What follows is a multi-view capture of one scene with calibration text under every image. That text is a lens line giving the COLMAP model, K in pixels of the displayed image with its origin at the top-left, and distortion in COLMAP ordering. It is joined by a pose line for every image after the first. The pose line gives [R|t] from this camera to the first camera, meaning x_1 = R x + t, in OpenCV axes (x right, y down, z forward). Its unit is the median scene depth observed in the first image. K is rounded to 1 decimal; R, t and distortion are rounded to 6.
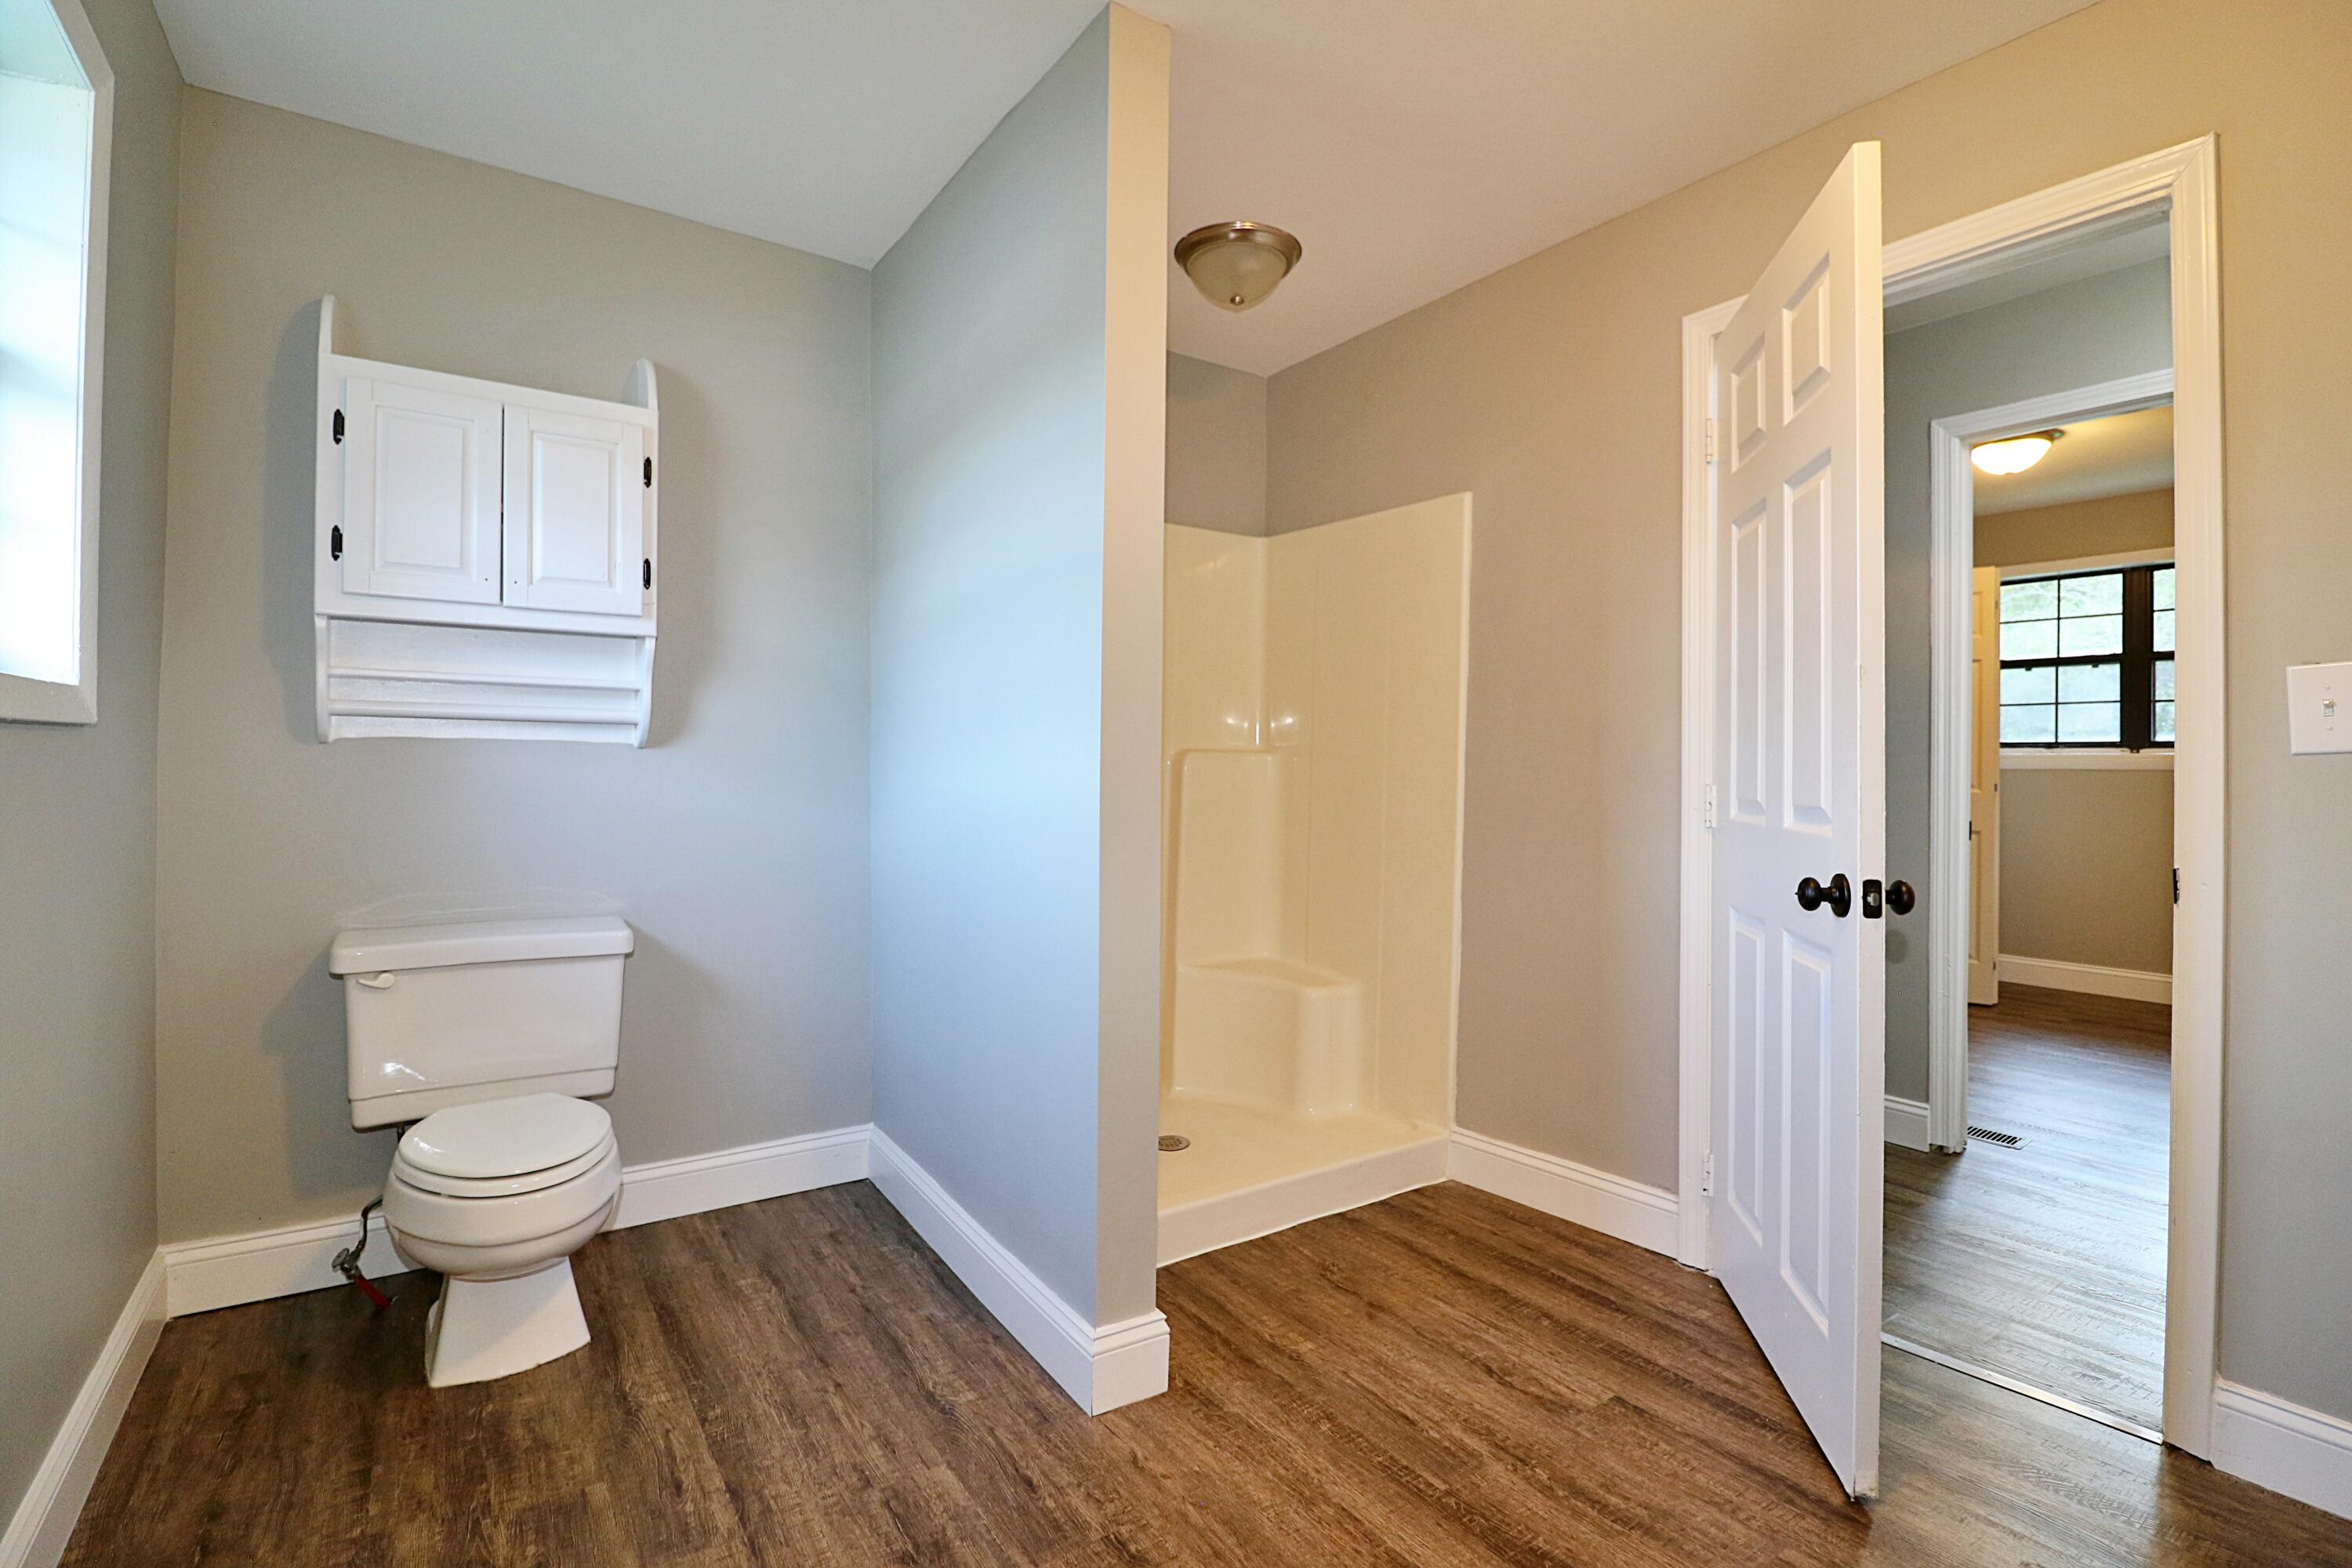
lens RADIAL K [[1083.5, 0, 1173.7], [0, 1083.5, 781.9], [0, 0, 1]] dist [-0.018084, -0.000609]
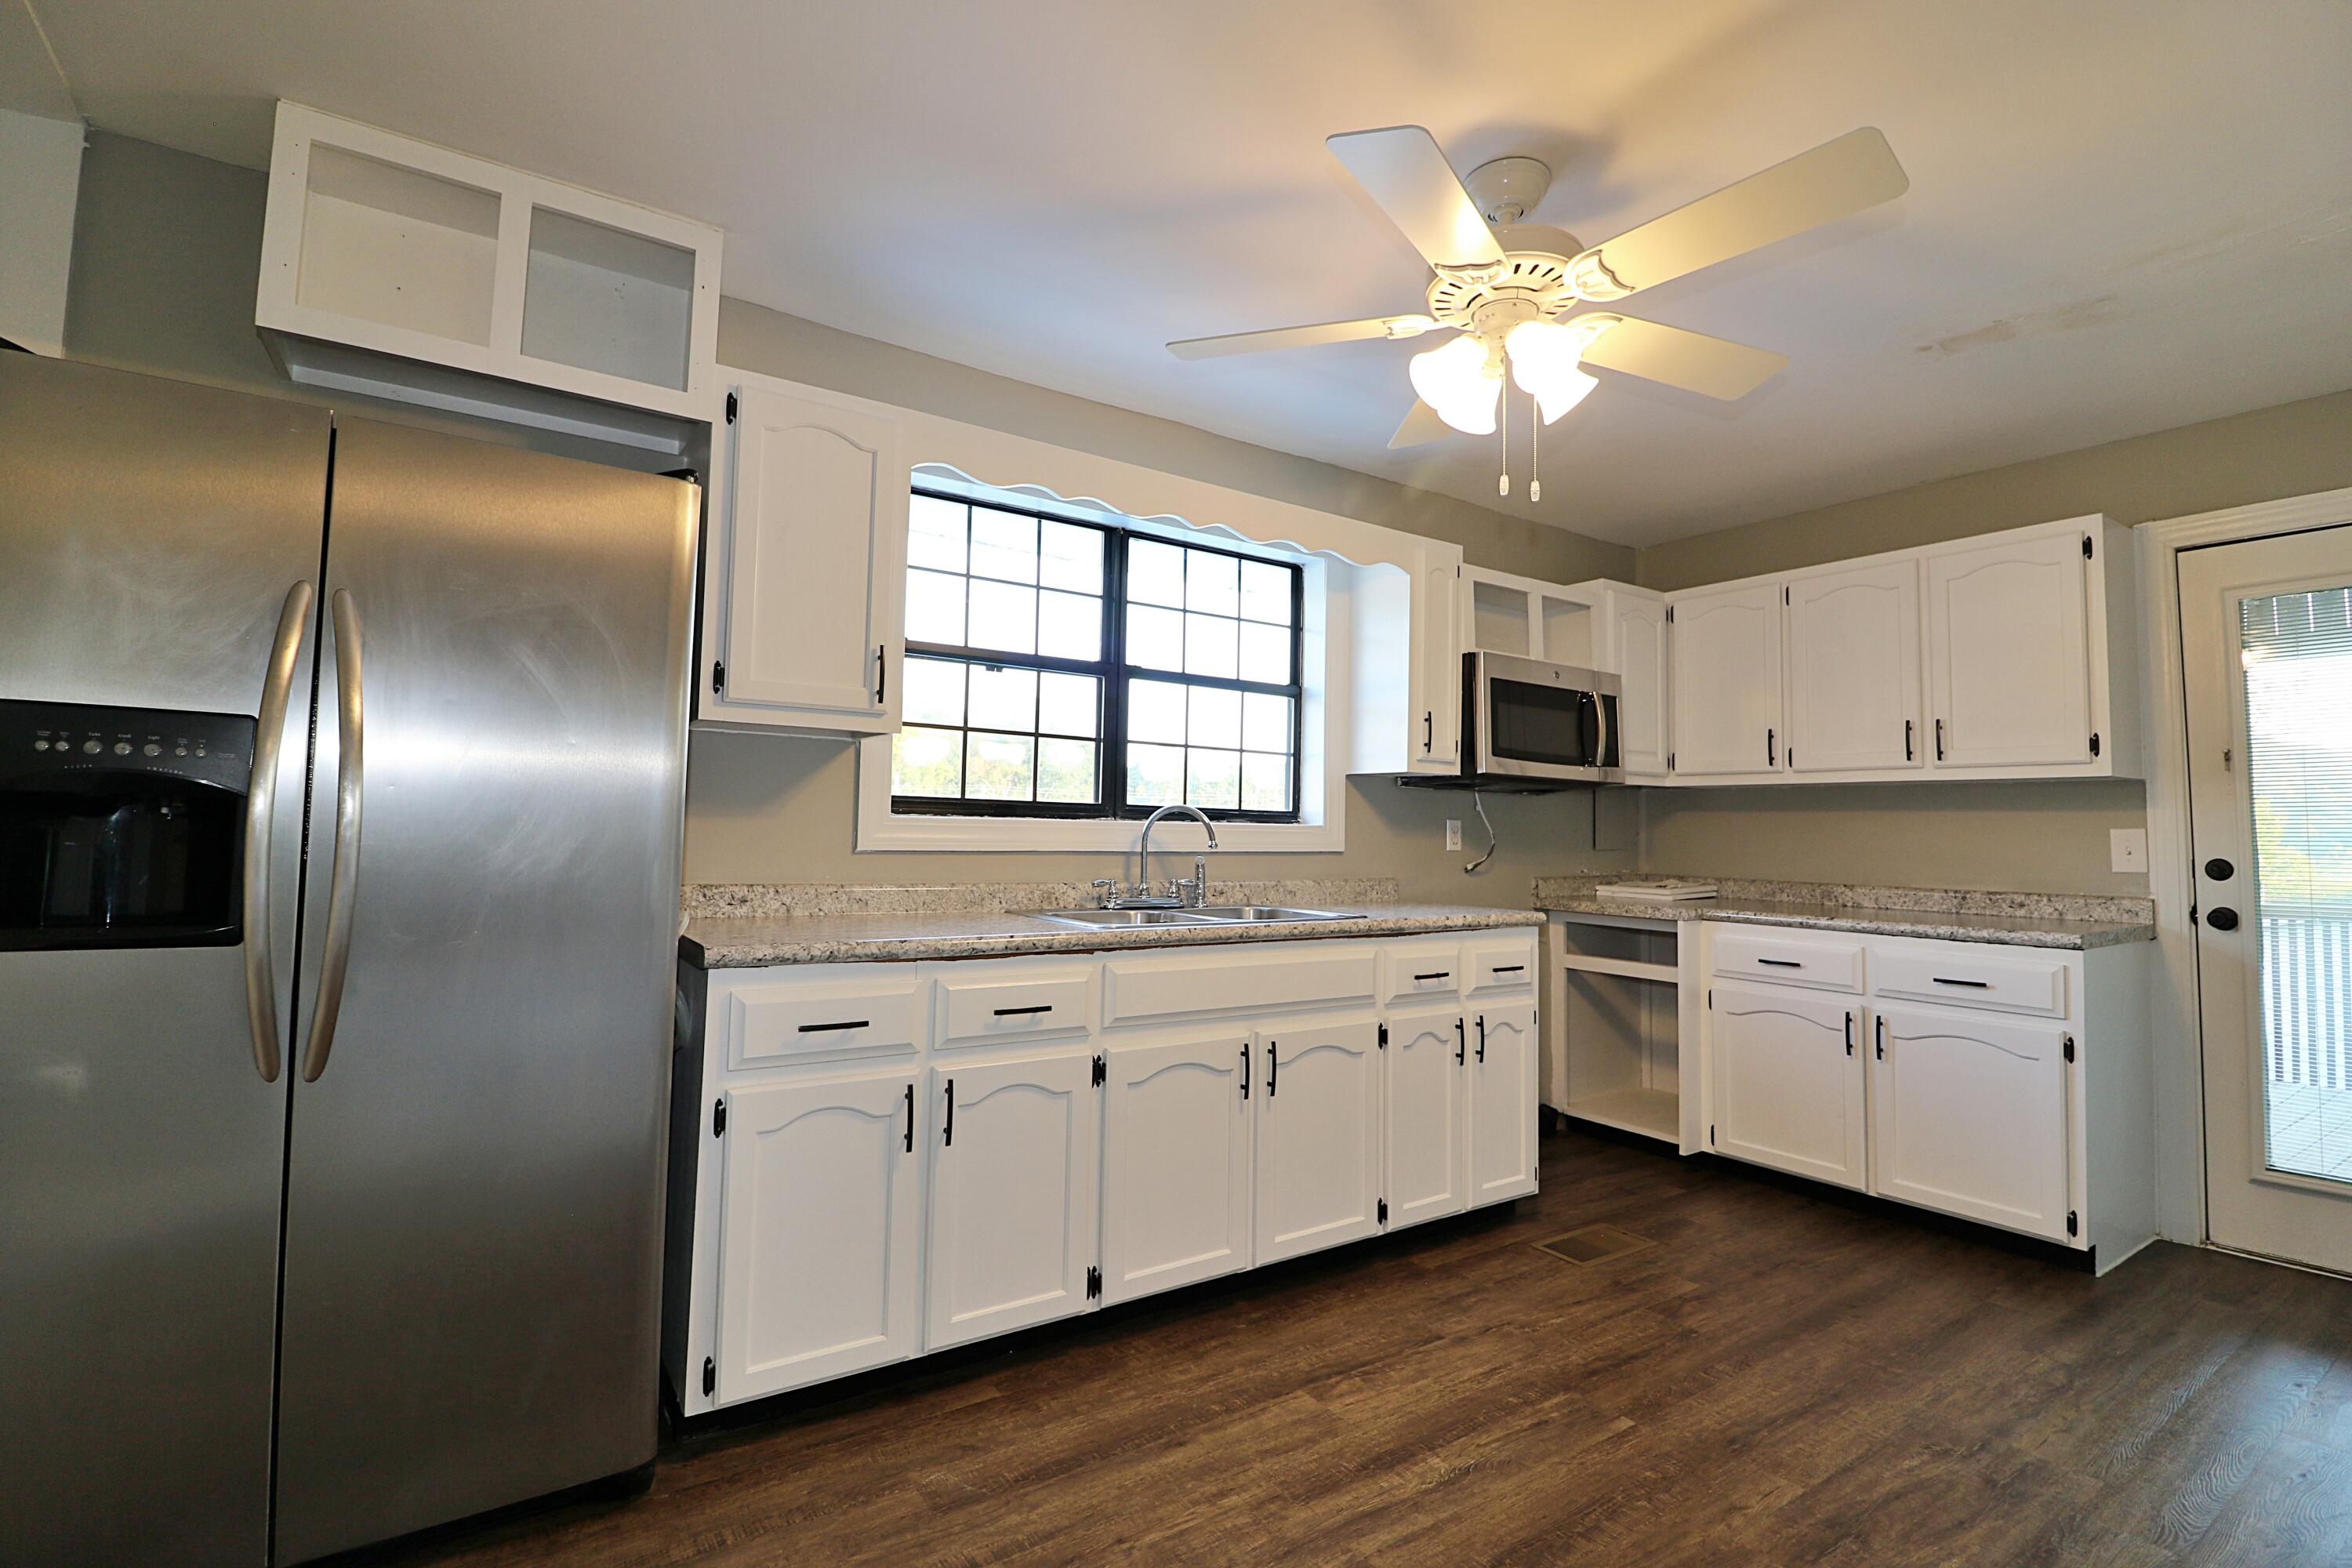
lens RADIAL K [[1083.5, 0, 1177.1], [0, 1083.5, 783.1], [0, 0, 1]] dist [-0.018084, -0.000609]
pose [[0.015515, 0.018608, 0.999706, 0.255927], [-0.012941, 0.999747, -0.018408, -0.037280], [-0.999796, -0.012652, 0.015752, 0.911163]]
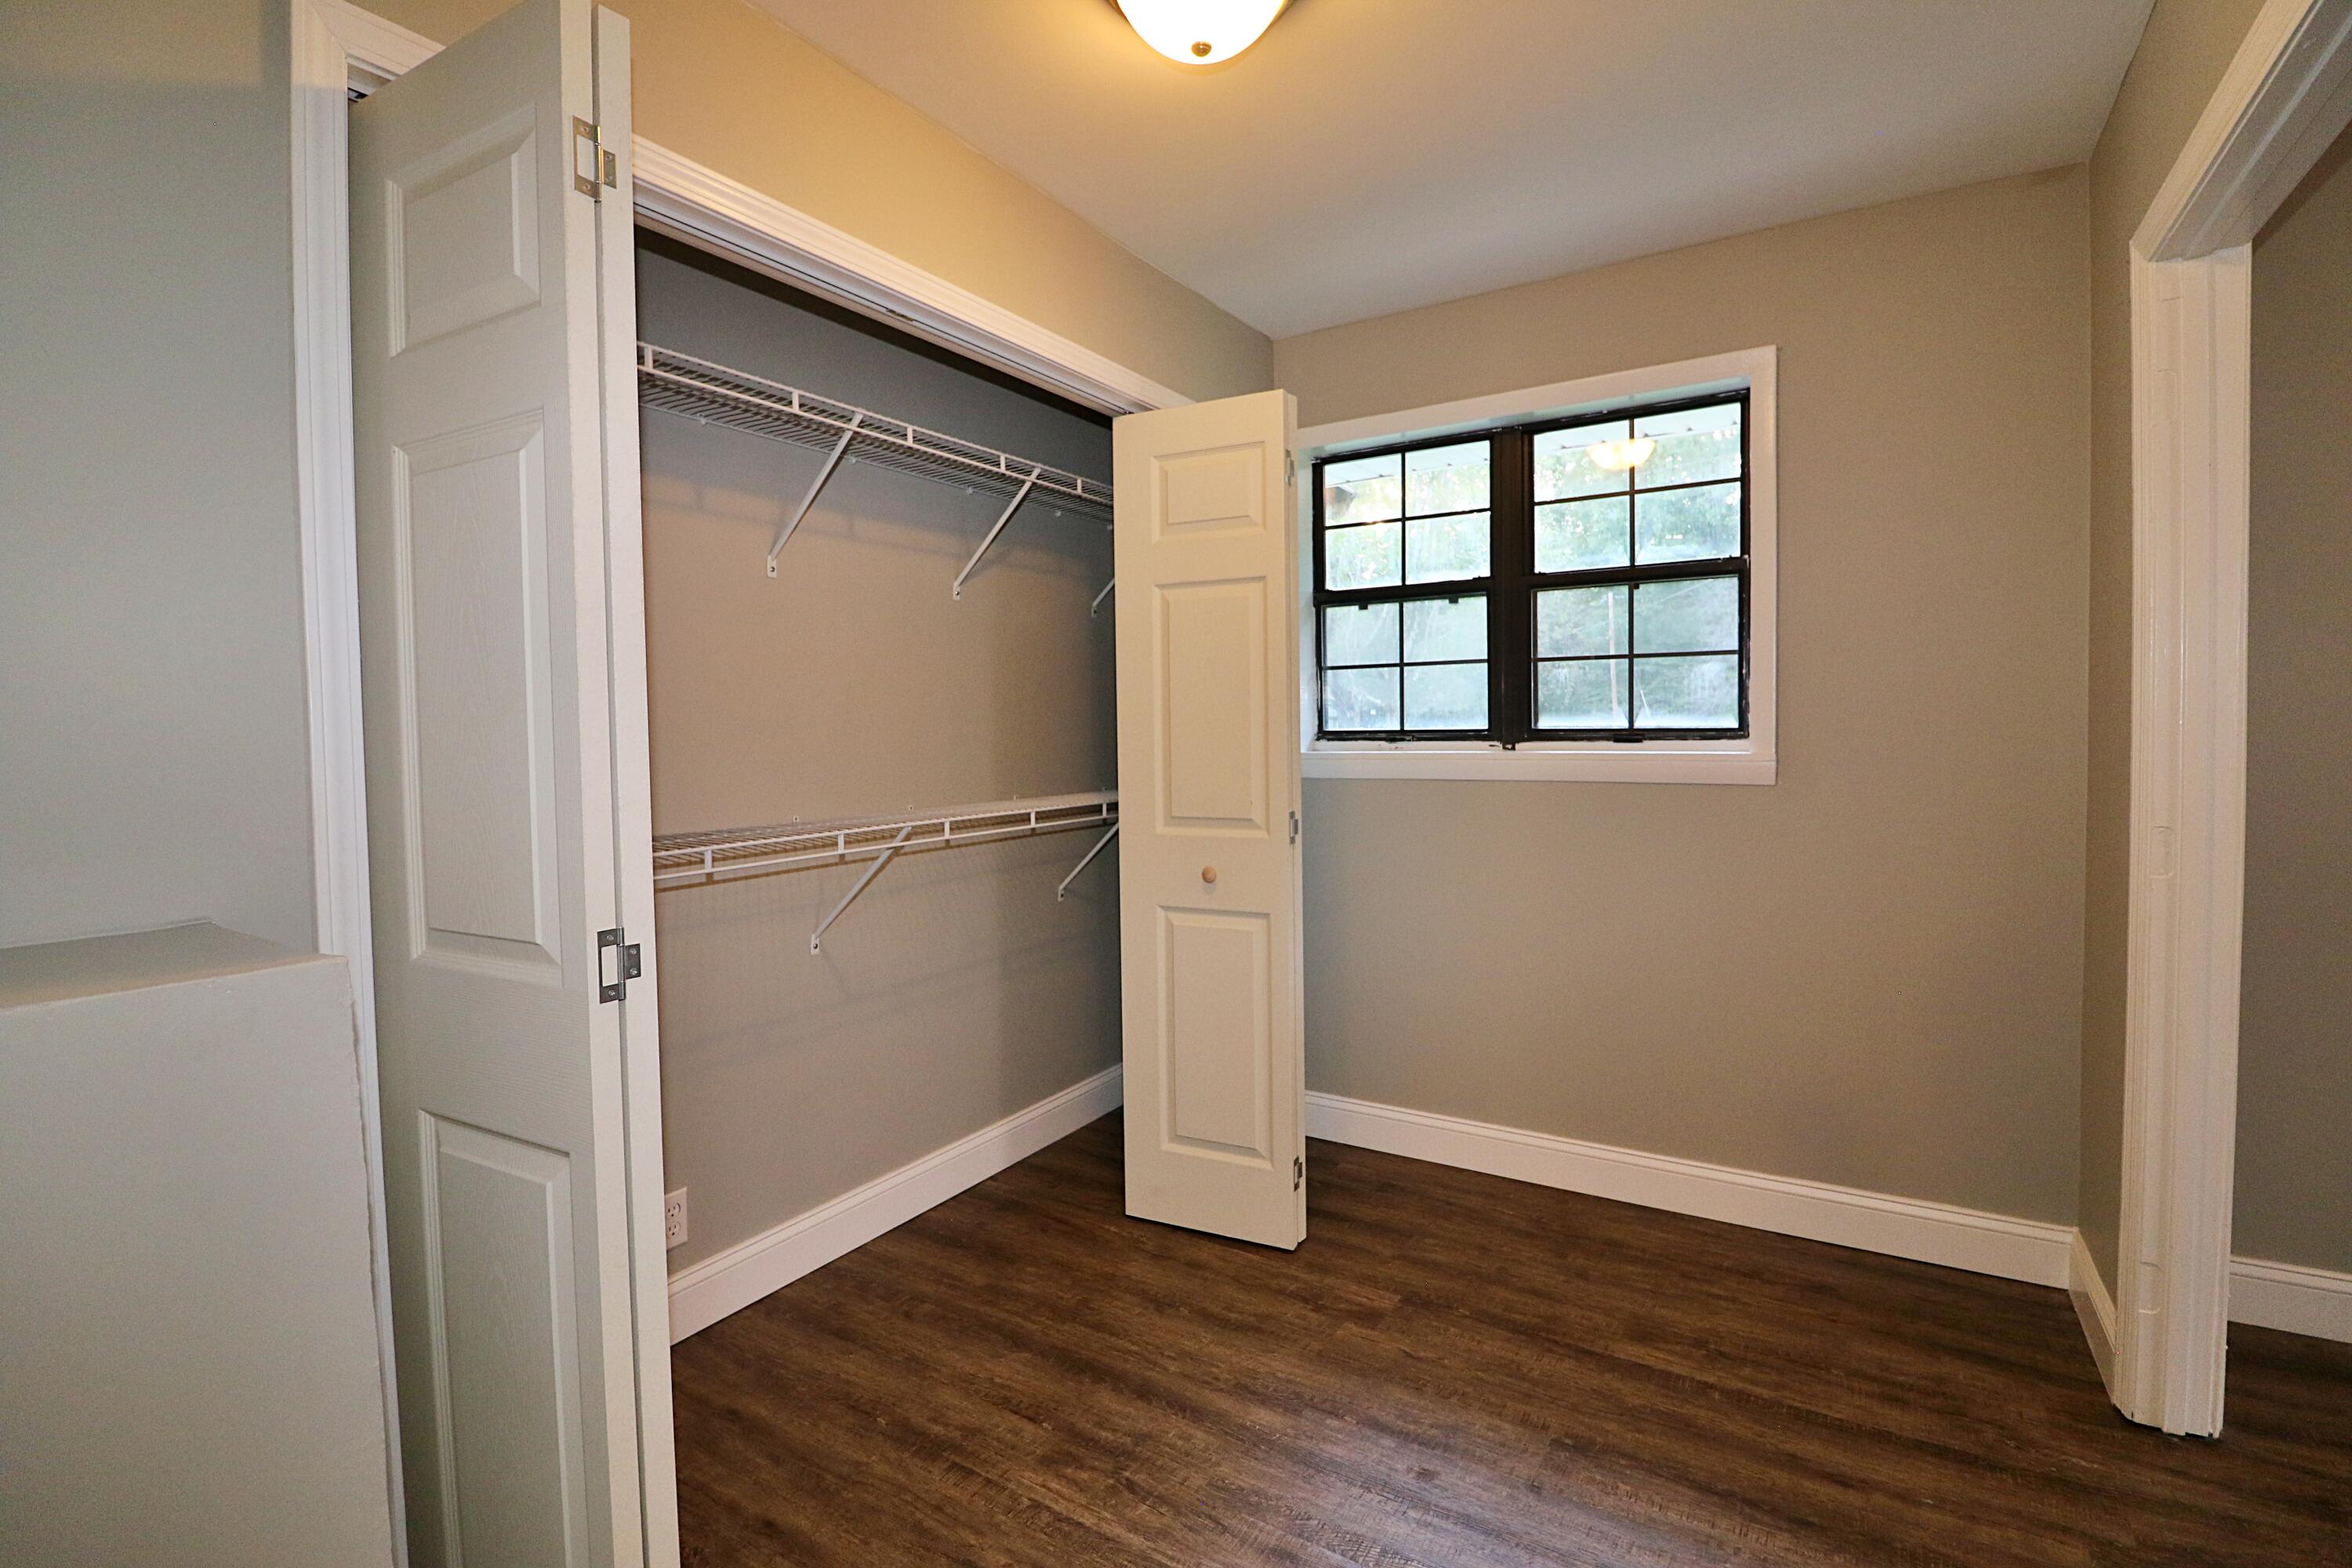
lens RADIAL K [[1083.5, 0, 1182.6], [0, 1083.5, 789.7], [0, 0, 1]] dist [-0.018084, -0.000609]
pose [[0.900617, -0.018776, 0.434208, 0.464279], [0.011127, 0.999735, 0.020150, -0.018237], [-0.434471, -0.013316, 0.900587, 0.523263]]
